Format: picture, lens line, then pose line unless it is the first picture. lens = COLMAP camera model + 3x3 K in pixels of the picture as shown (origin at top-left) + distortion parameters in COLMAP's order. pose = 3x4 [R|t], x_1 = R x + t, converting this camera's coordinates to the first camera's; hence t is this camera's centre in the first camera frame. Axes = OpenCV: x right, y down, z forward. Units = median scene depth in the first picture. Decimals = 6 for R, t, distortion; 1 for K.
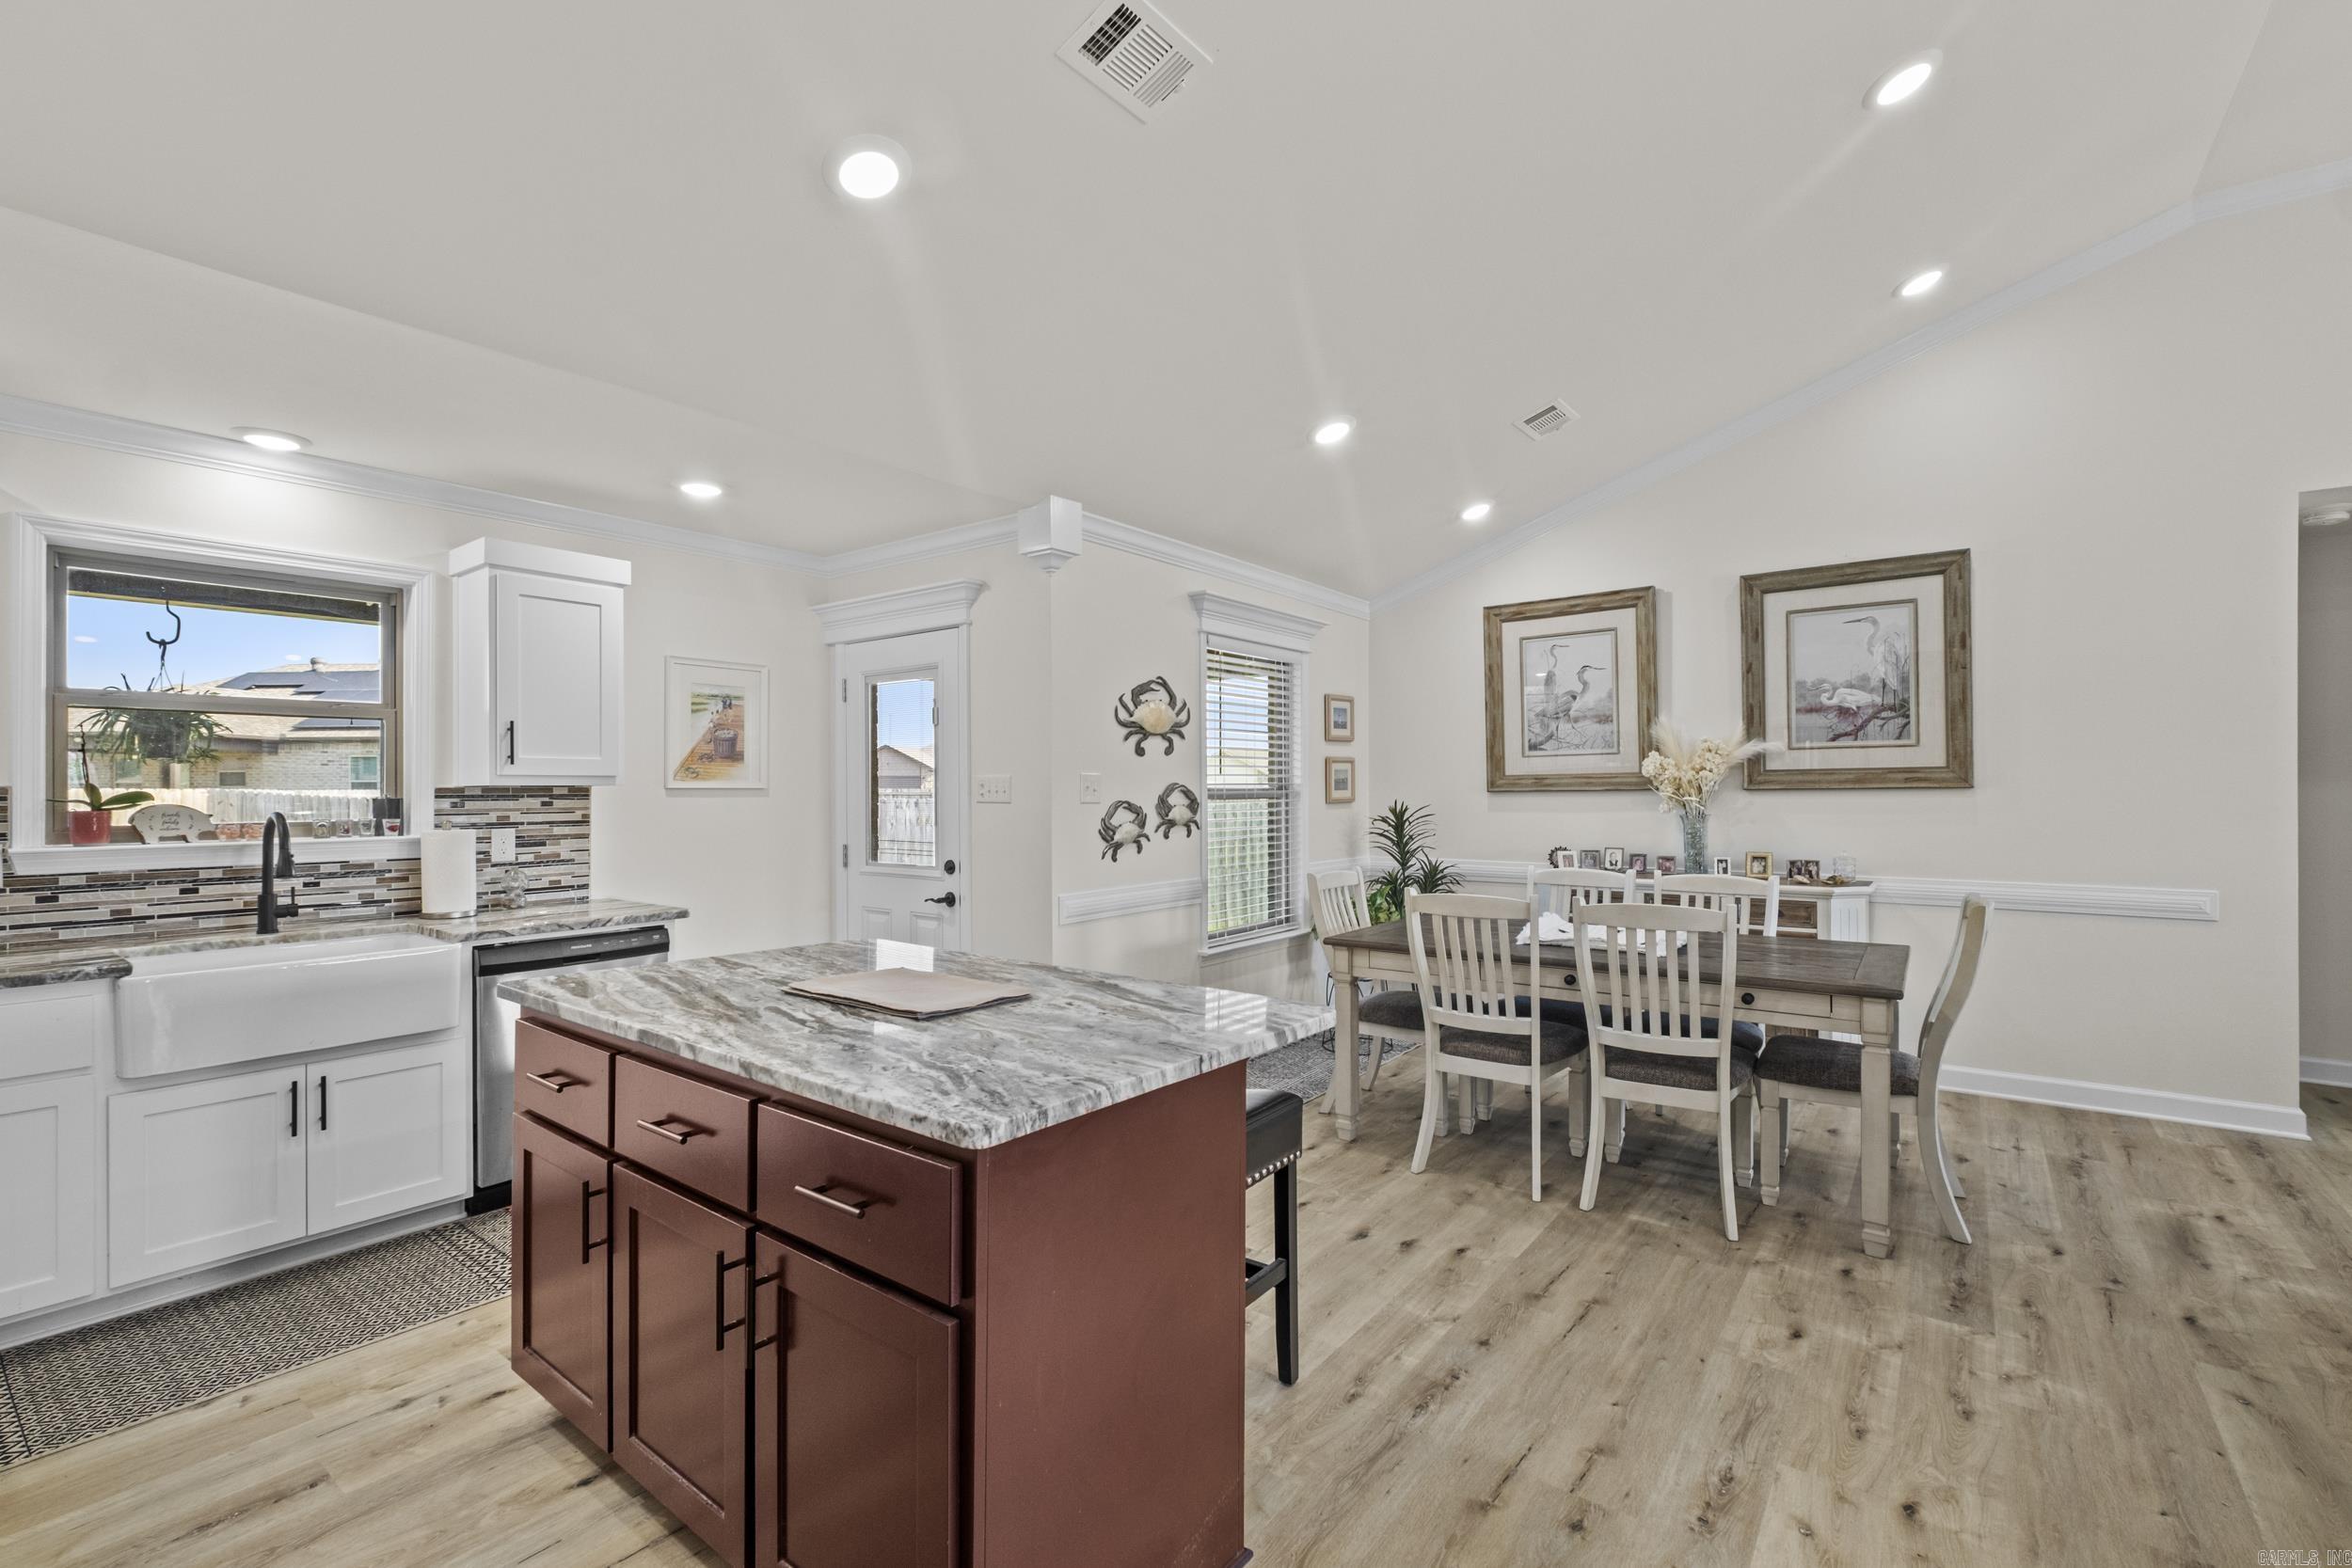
lens RADIAL K [[1027.2, 0, 1165.1], [0, 1027.2, 787.7], [0, 0, 1]] dist [-0.013636, 0.003103]
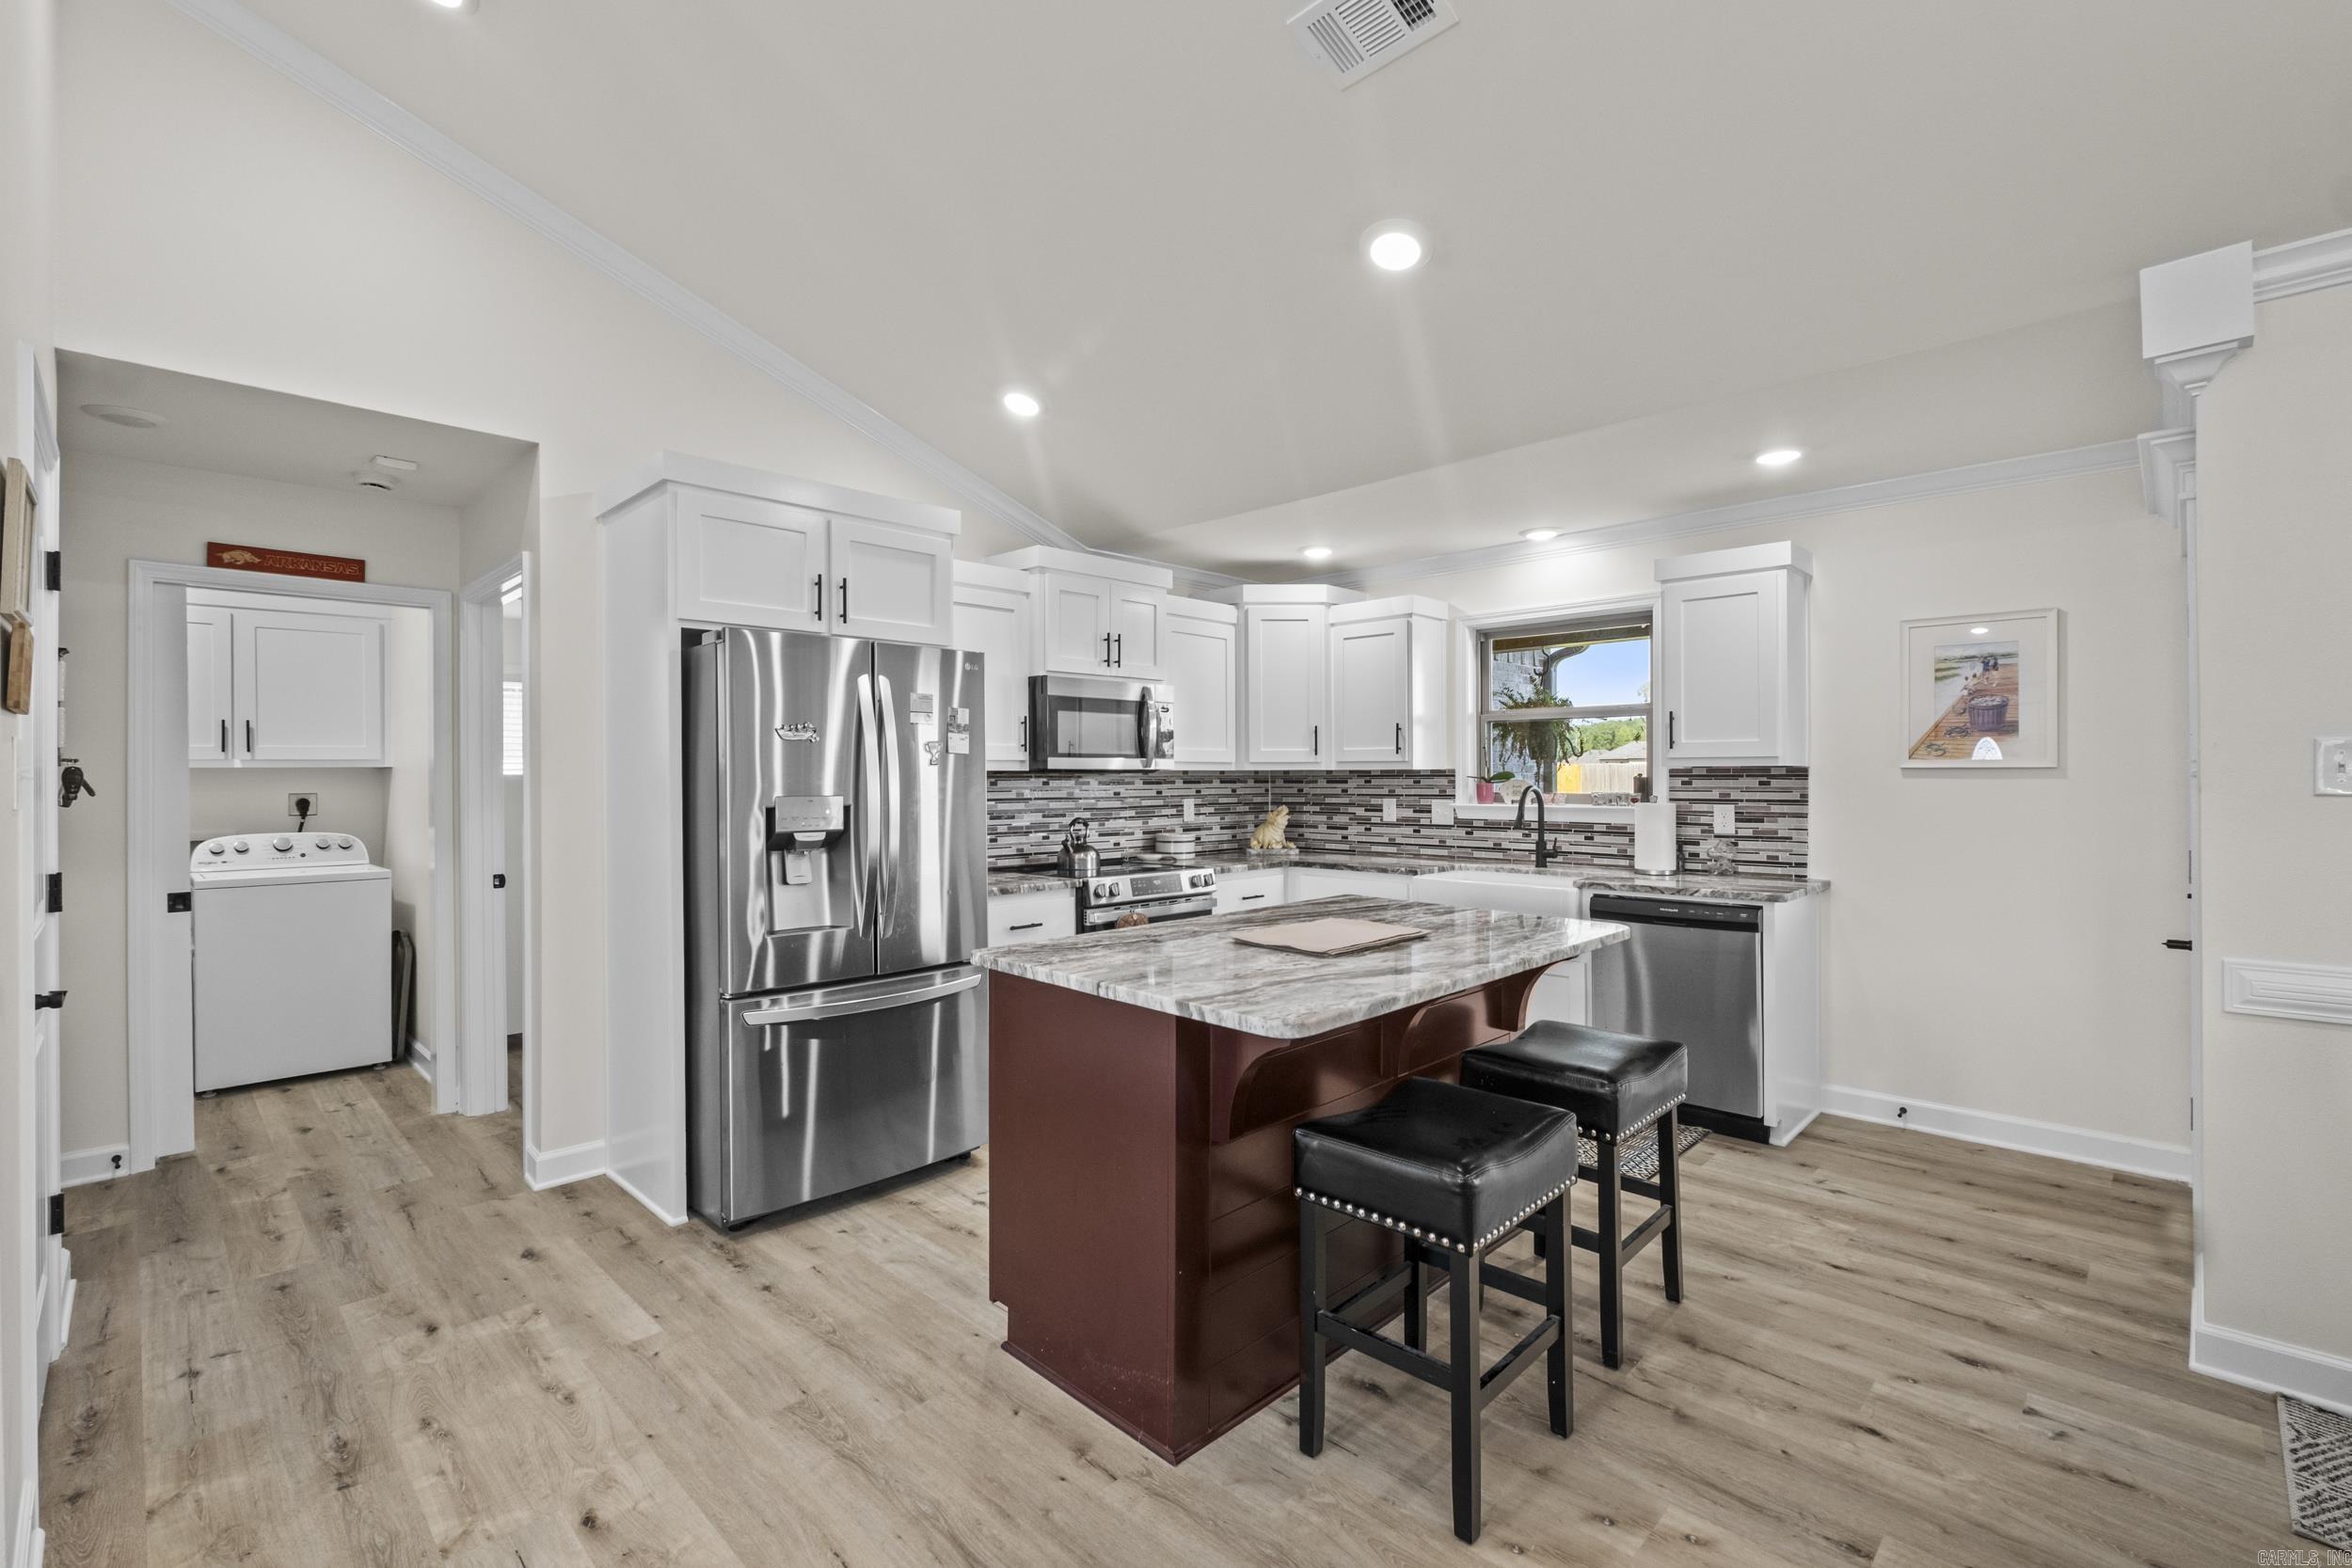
lens RADIAL K [[1032.2, 0, 1166.6], [0, 1032.2, 774.3], [0, 0, 1]] dist [-0.007855, -0.000094]
pose [[-0.120678, 0.004331, -0.992682, 0.486205], [0.006391, 0.999973, 0.003586, -0.001139], [0.992671, -0.005912, -0.120703, 0.461524]]
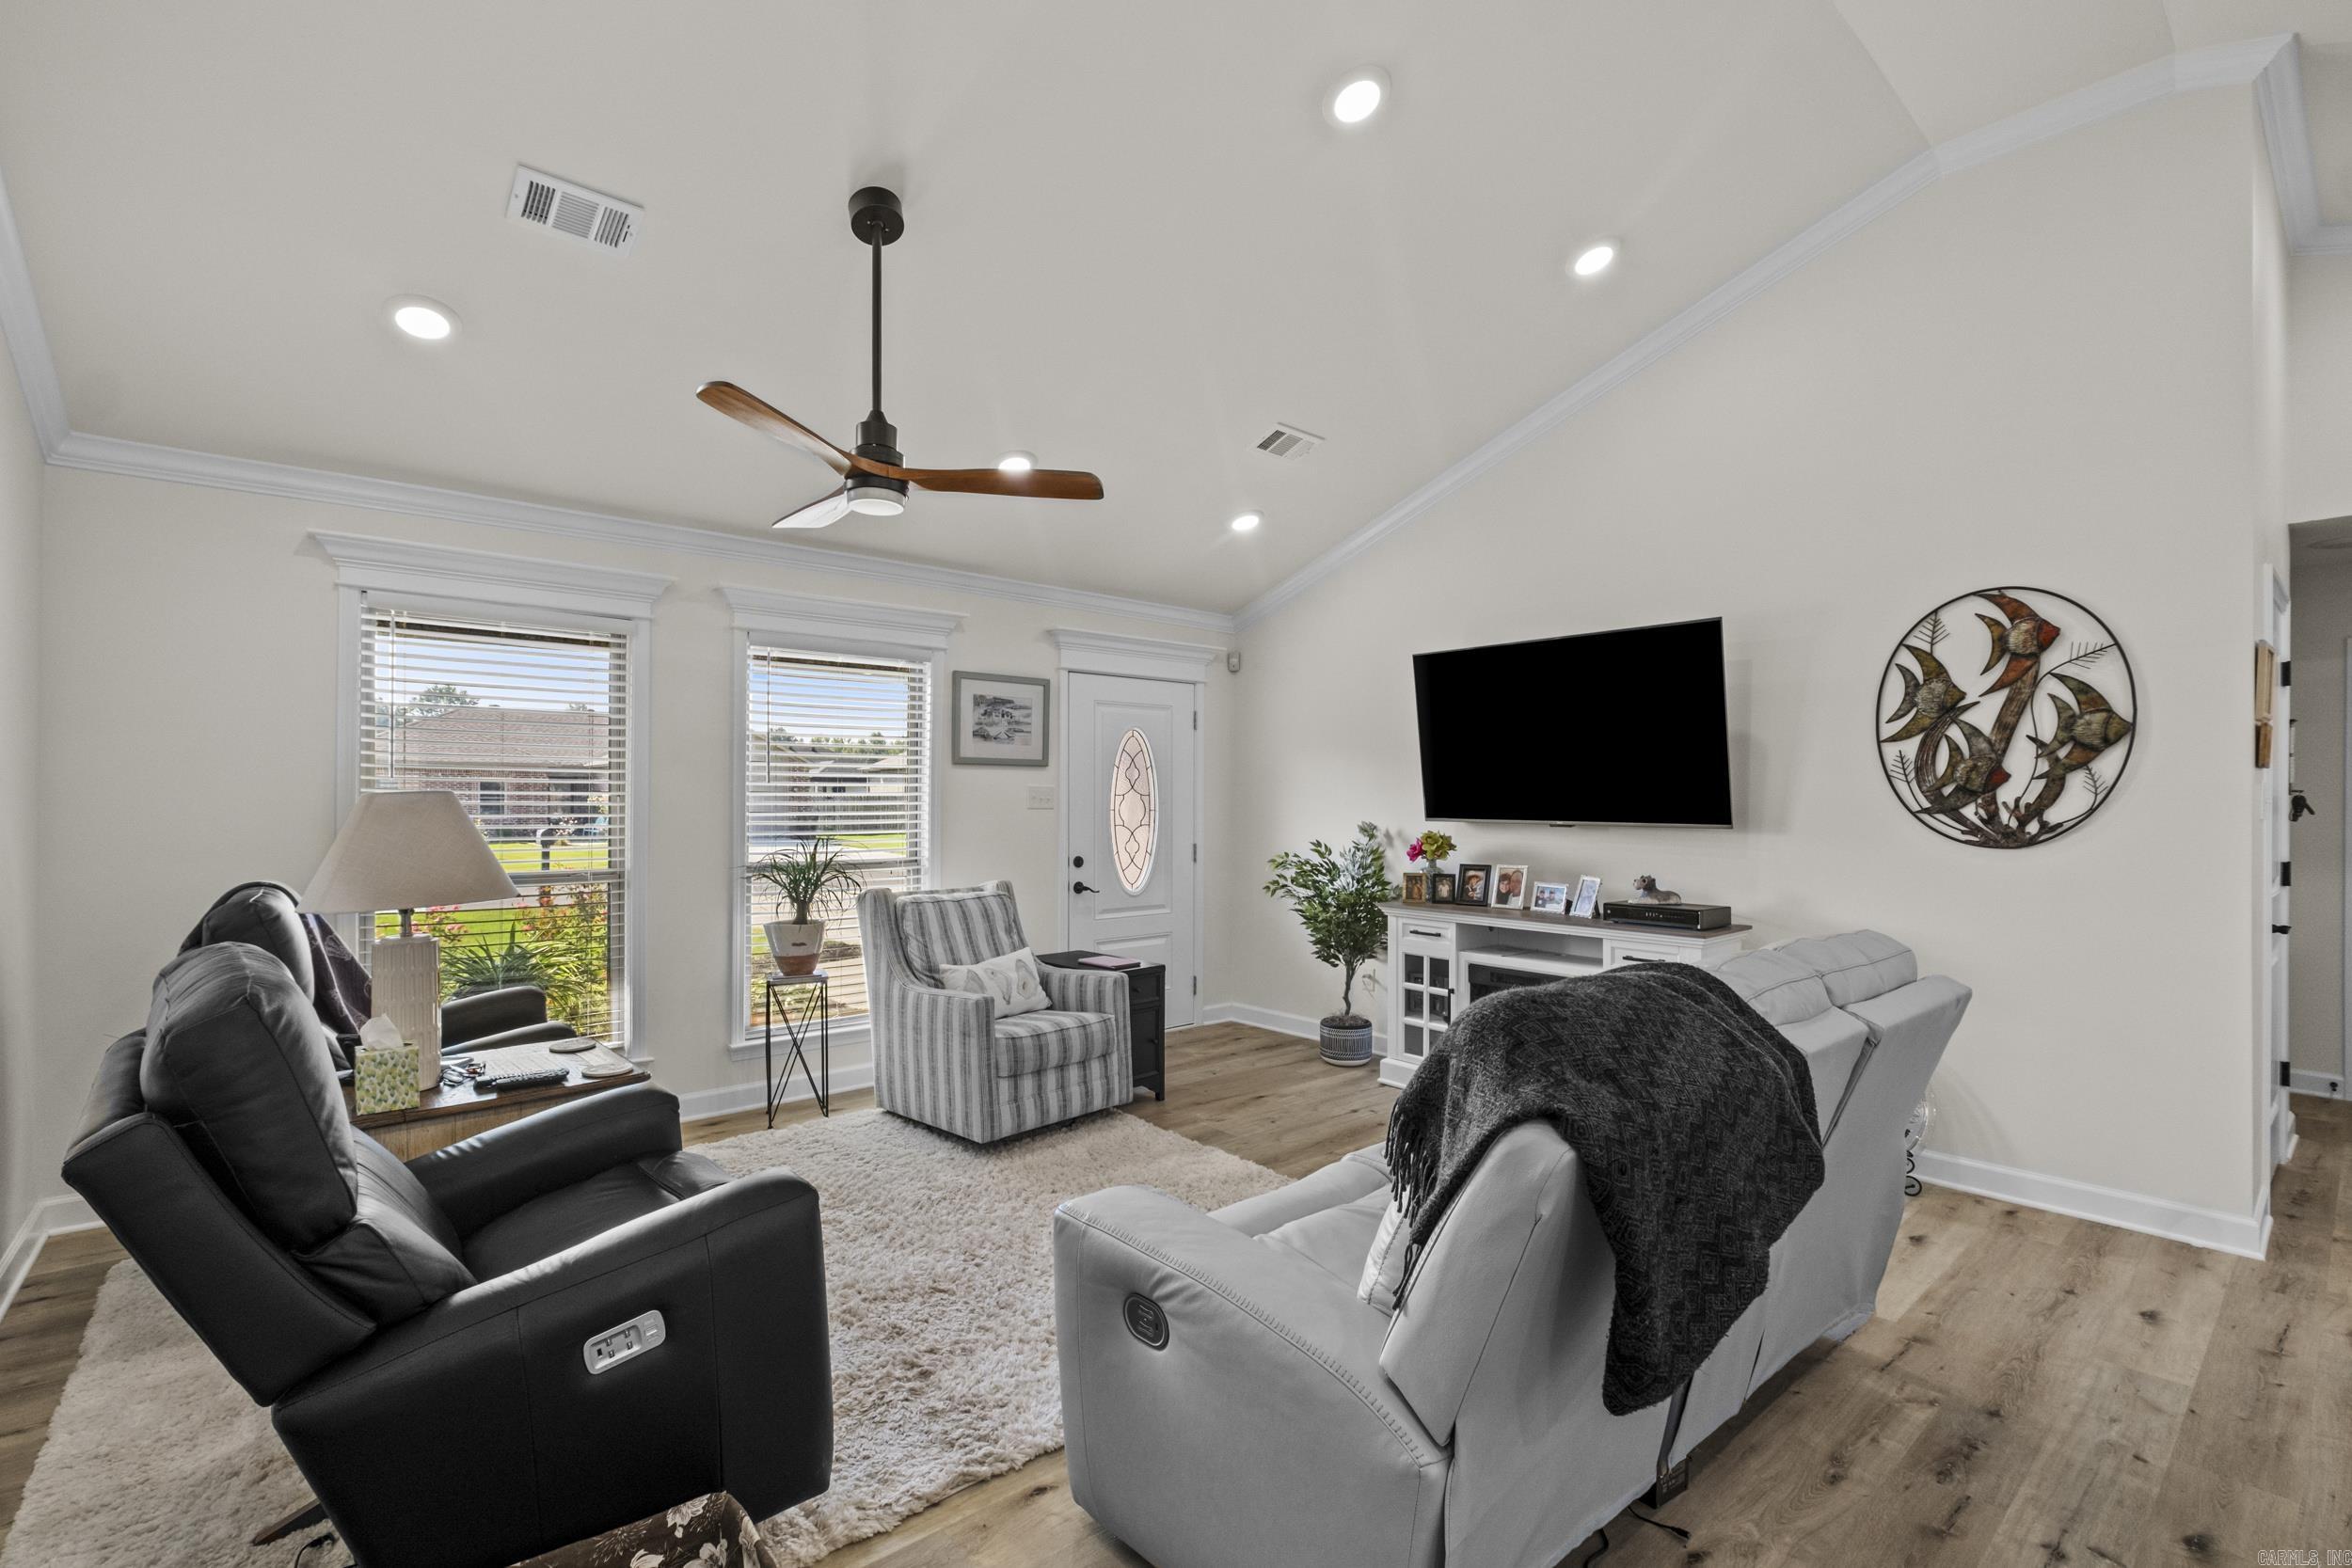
lens RADIAL K [[1049.5, 0, 1153.9], [0, 1049.5, 795.2], [0, 0, 1]] dist [0.001244, 0.000341]
pose [[-0.978808, 0.000258, 0.204778, 0.774716], [-0.000670, 0.999990, -0.004465, -0.002655], [-0.204777, -0.004507, -0.978798, 0.877620]]
